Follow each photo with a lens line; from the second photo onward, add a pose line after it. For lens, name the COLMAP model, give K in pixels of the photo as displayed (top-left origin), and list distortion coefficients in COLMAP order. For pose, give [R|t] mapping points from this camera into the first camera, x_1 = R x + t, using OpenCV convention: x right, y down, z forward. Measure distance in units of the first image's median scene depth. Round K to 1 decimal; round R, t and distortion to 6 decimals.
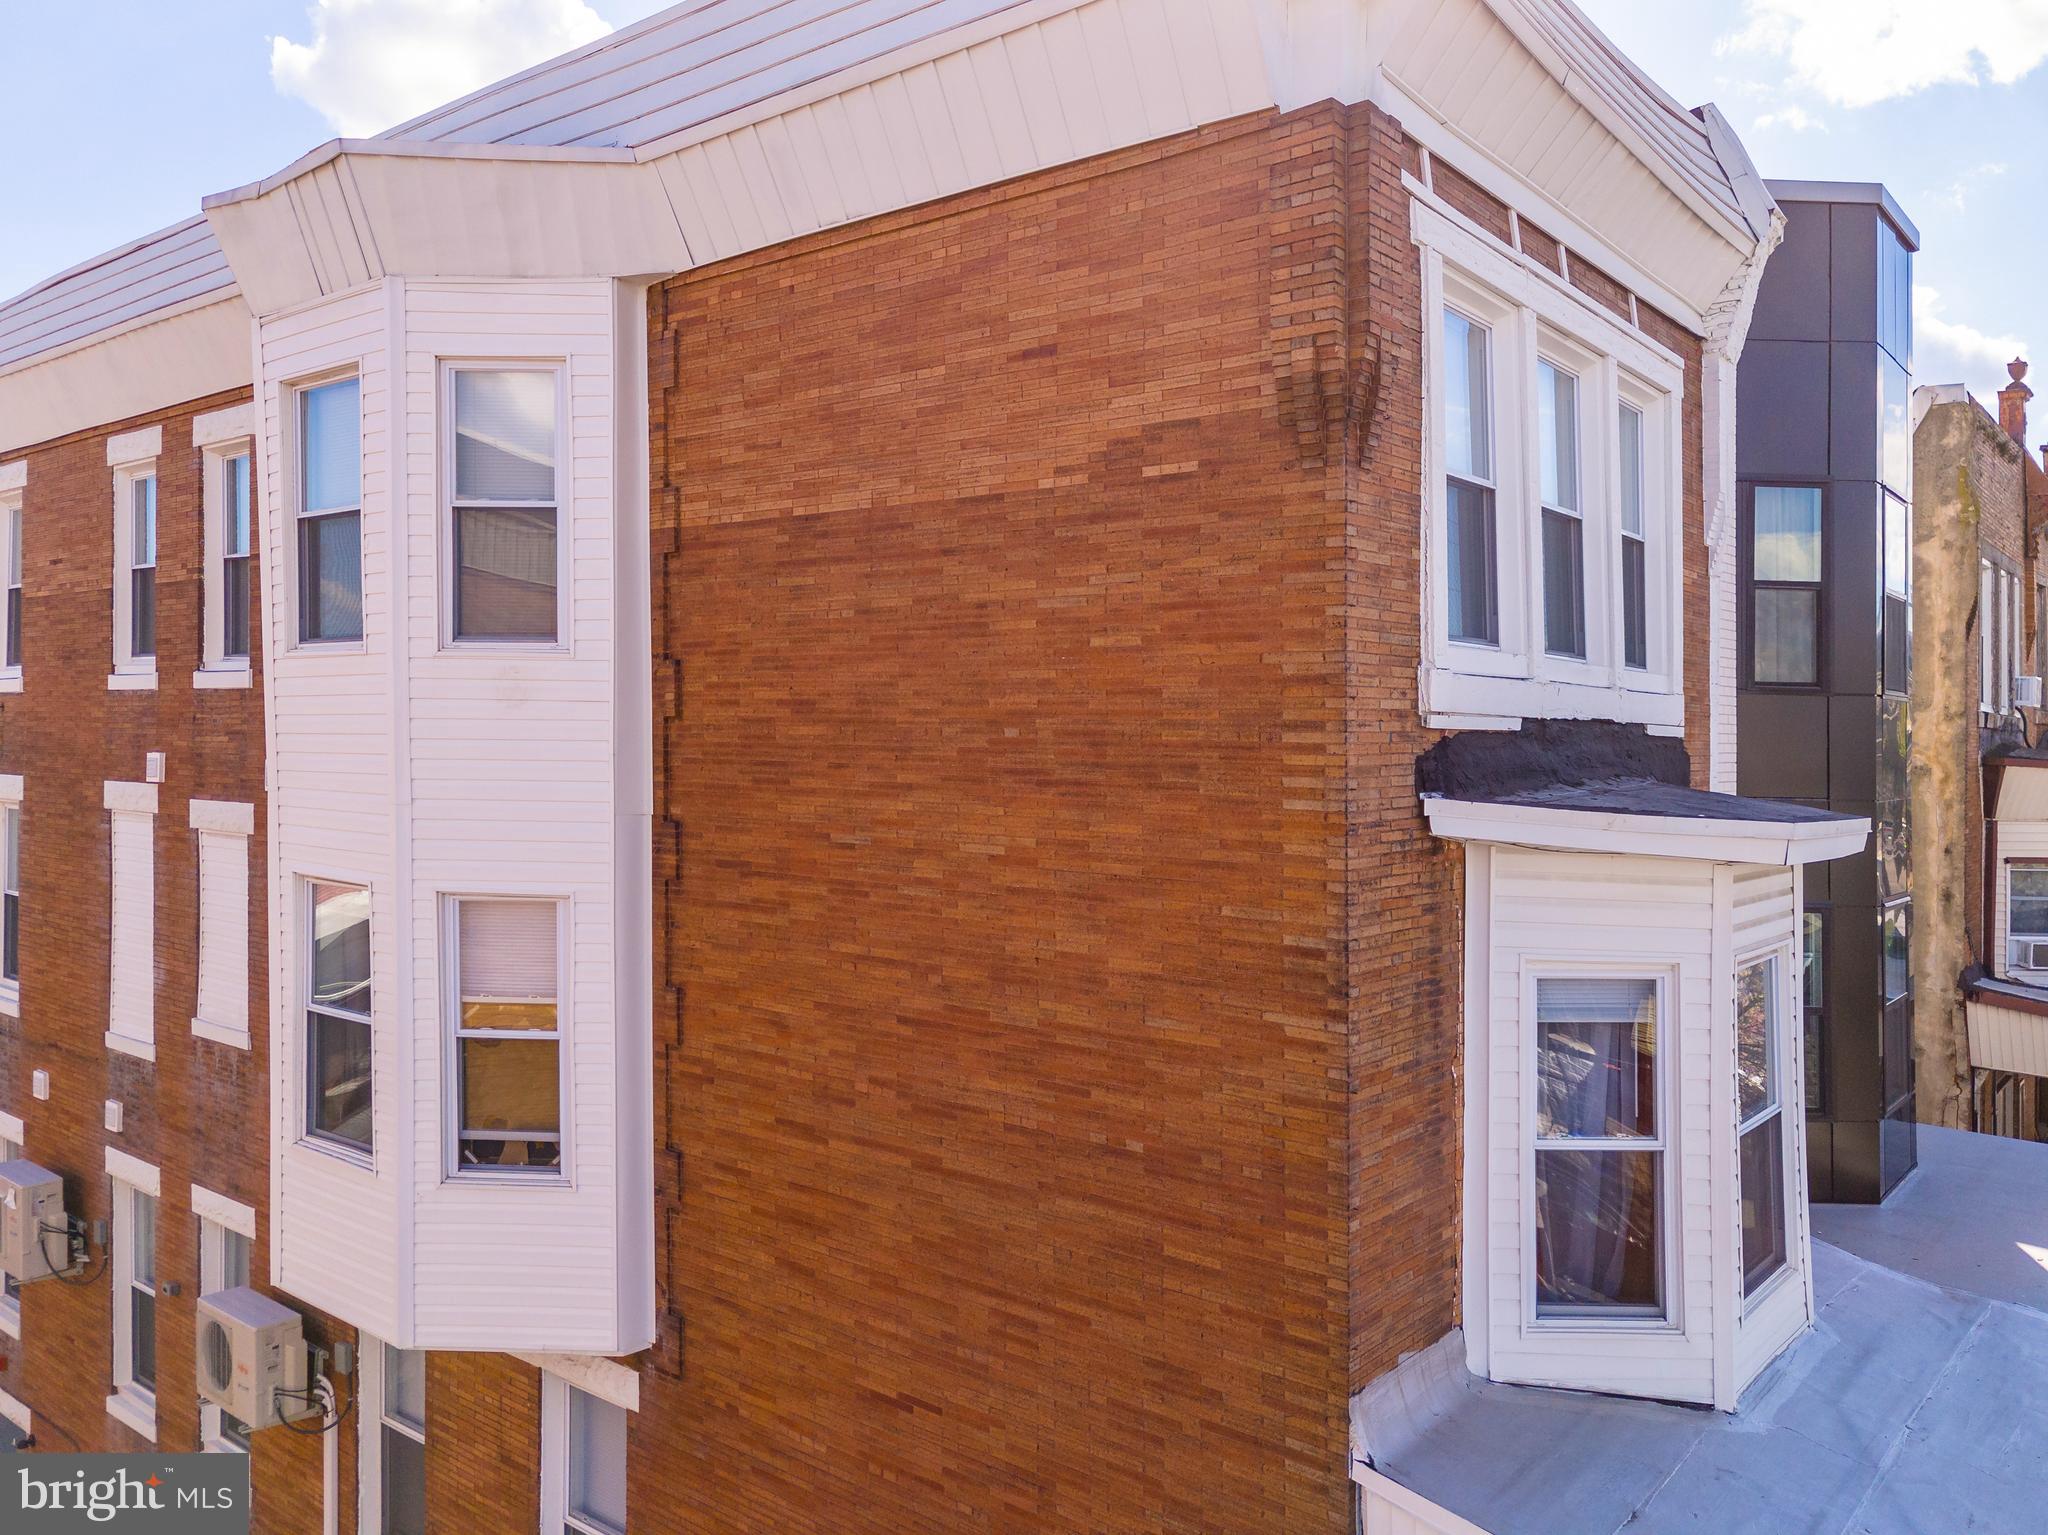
lens RADIAL K [[1509.8, 0, 1029.8], [0, 1509.8, 720.6], [0, 0, 1]] dist [0.095173, -0.110744]
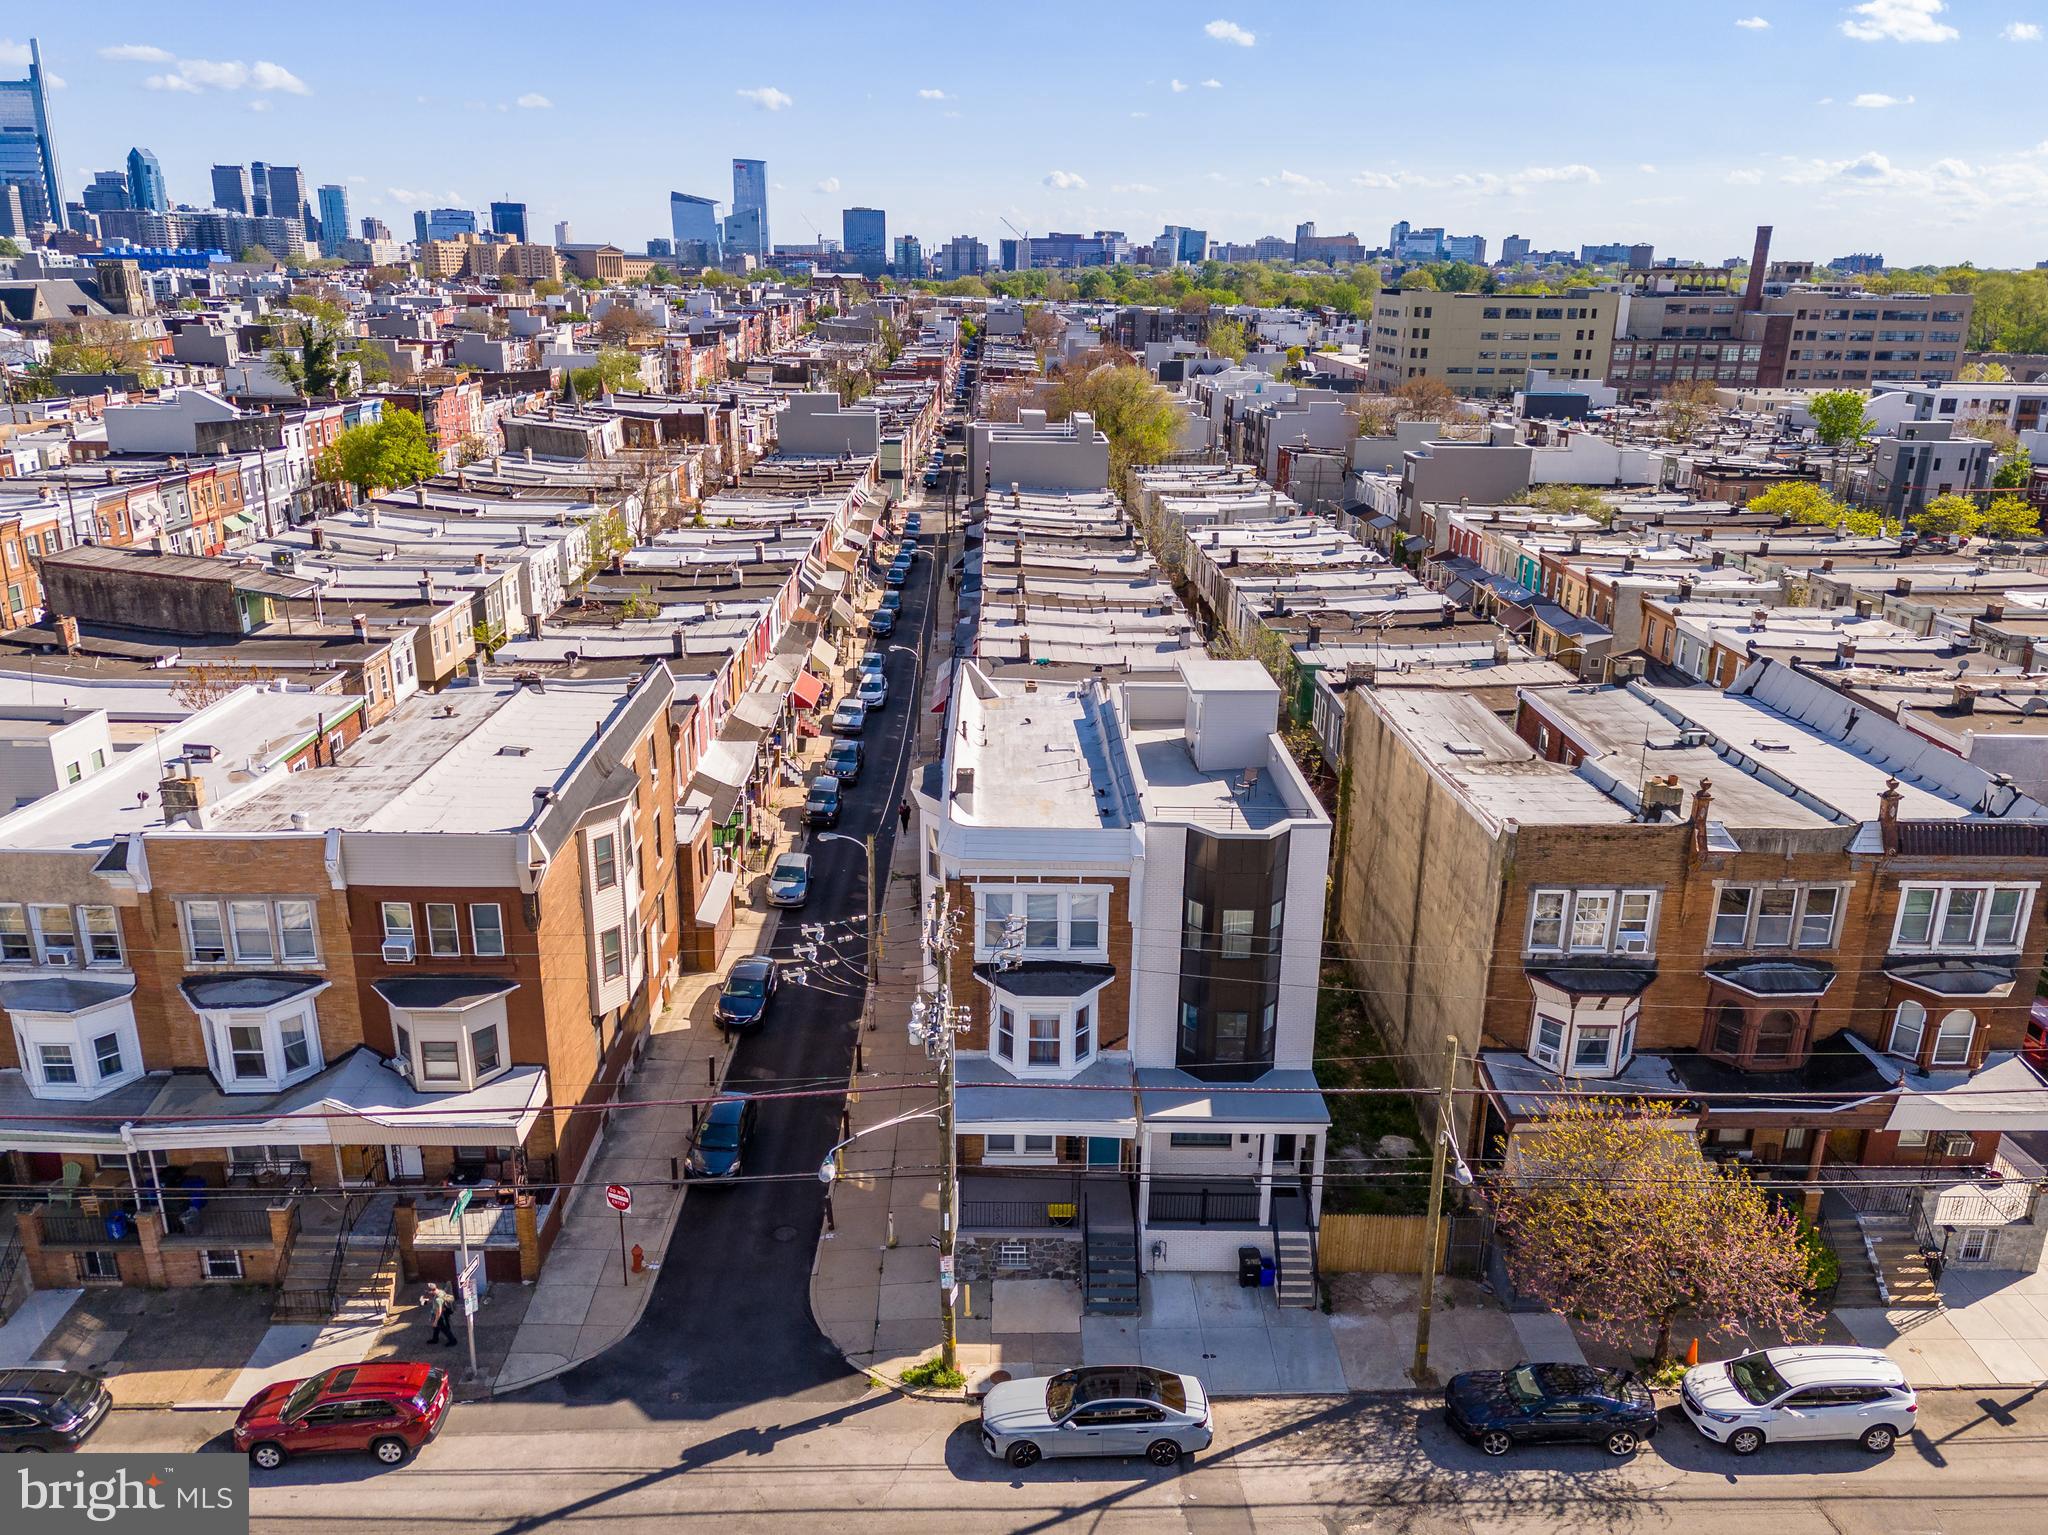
lens RADIAL K [[1530.6, 0, 1023.4], [0, 1530.6, 759.9], [0, 0, 1]] dist [0.053860, -0.037154]
pose [[0.638668, 0.241161, -0.730715, 4.085690], [-0.004953, 0.950888, 0.309497, -2.337733], [0.769467, -0.194046, 0.608496, -2.154361]]
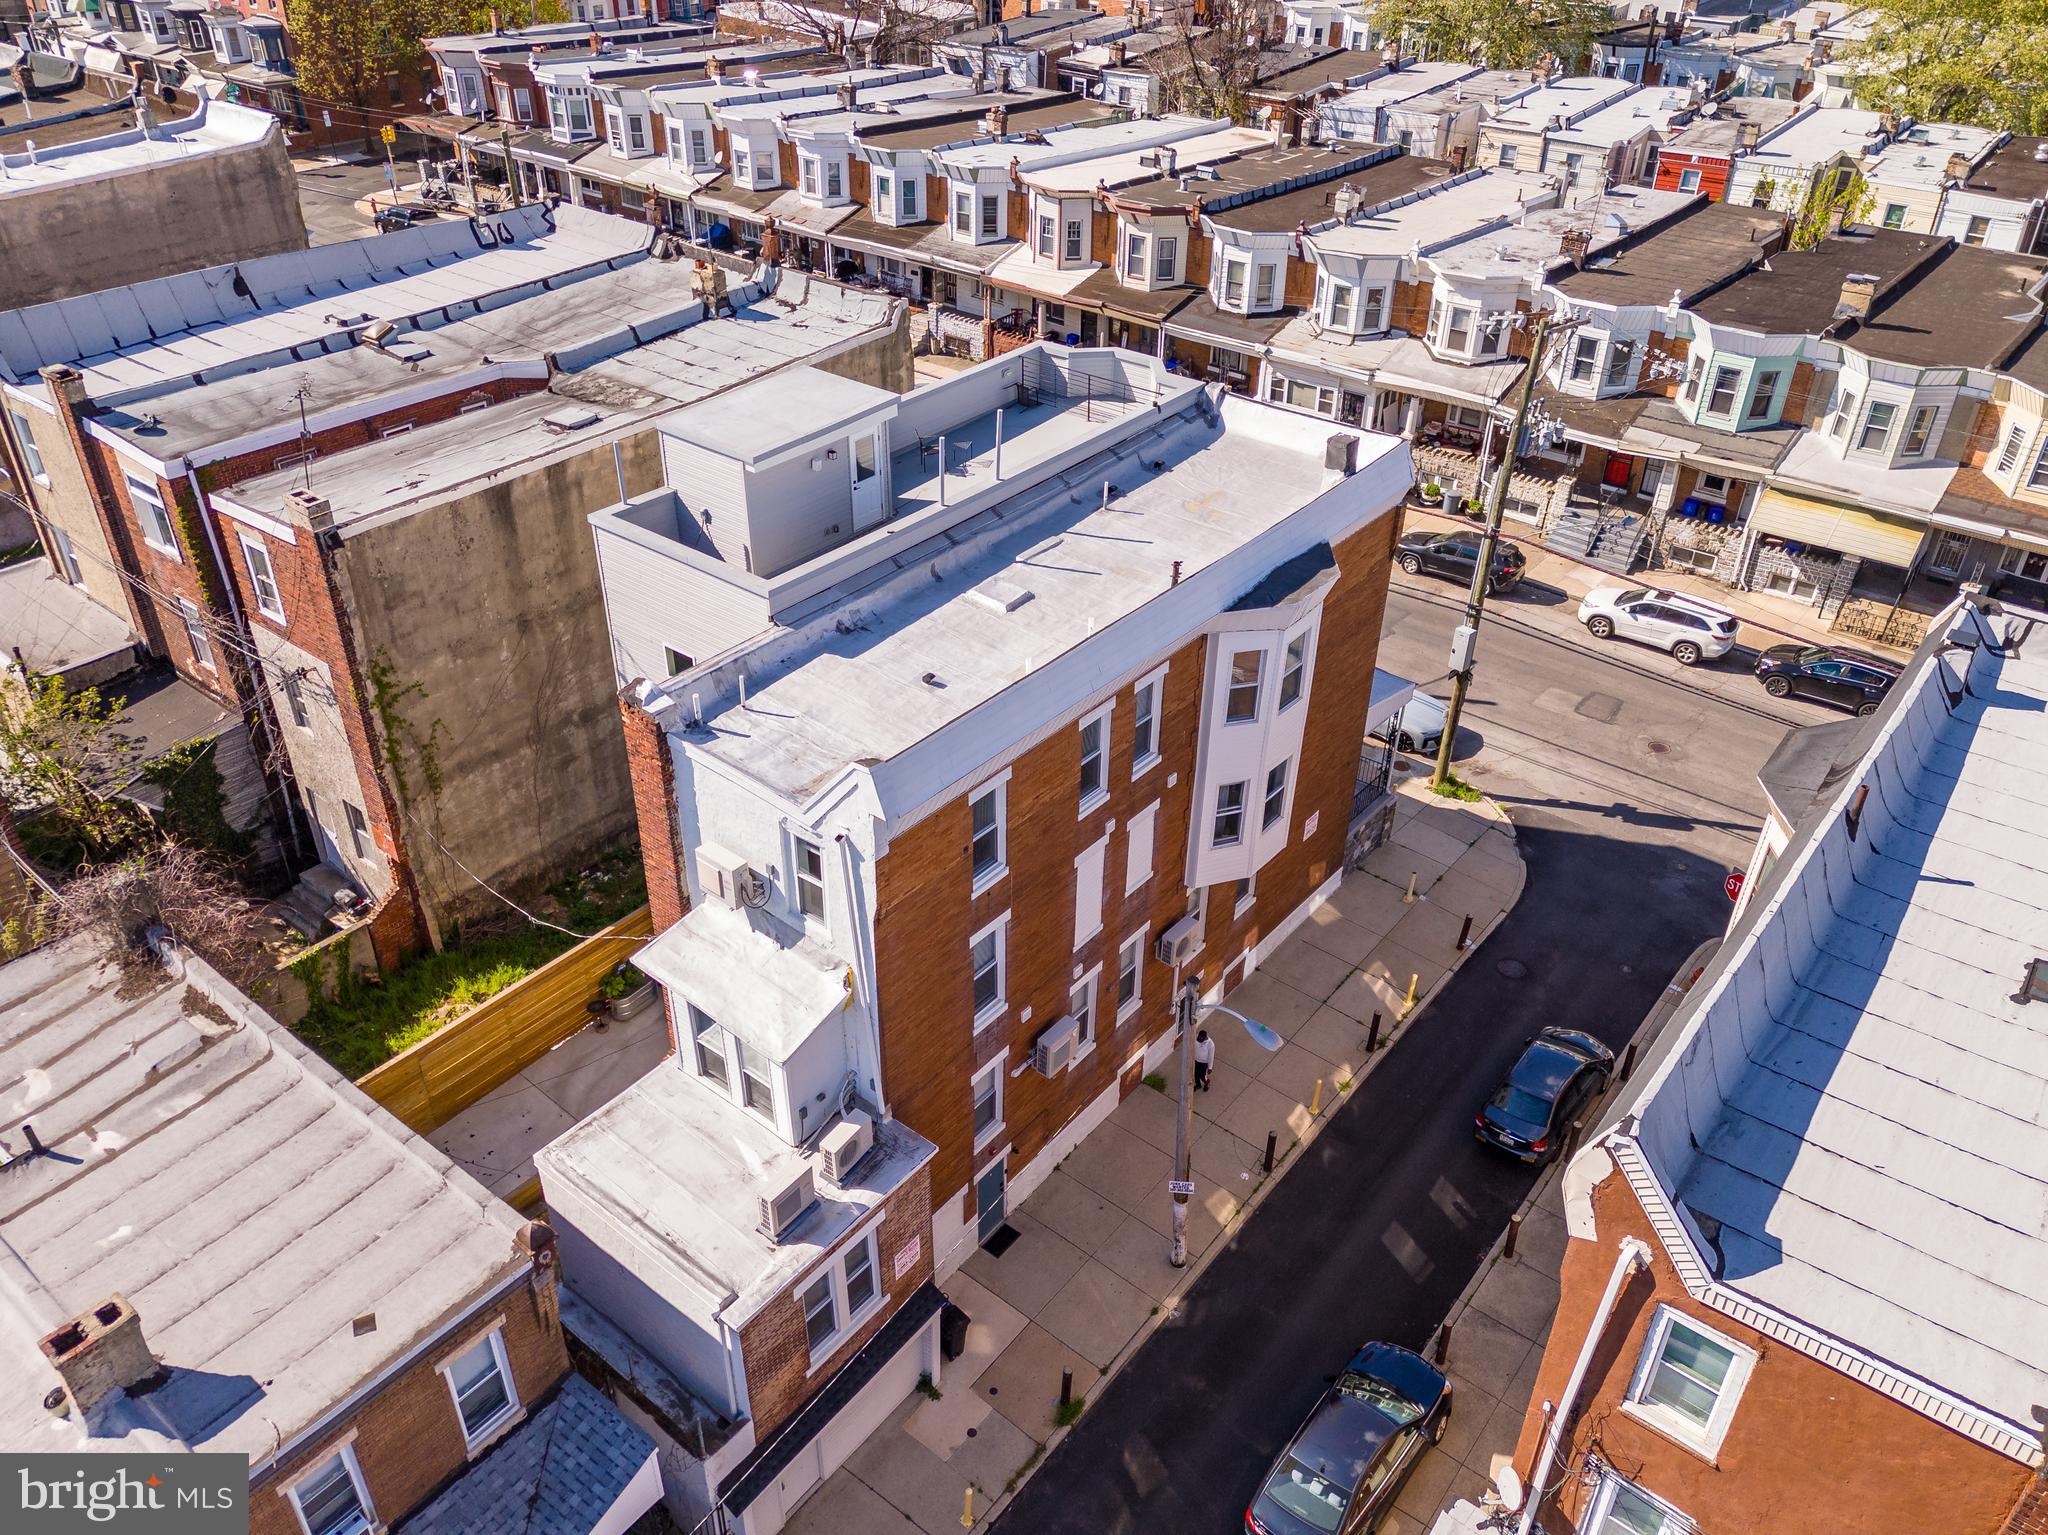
lens RADIAL K [[1540.8, 0, 1003.6], [0, 1540.8, 777.4], [0, 0, 1]] dist [0.107197, -0.039265]
pose [[0.009551, -0.558671, 0.829335, -3.992264], [-0.009881, 0.829279, 0.558747, -2.144710], [-0.999906, -0.013532, 0.002400, 1.904019]]
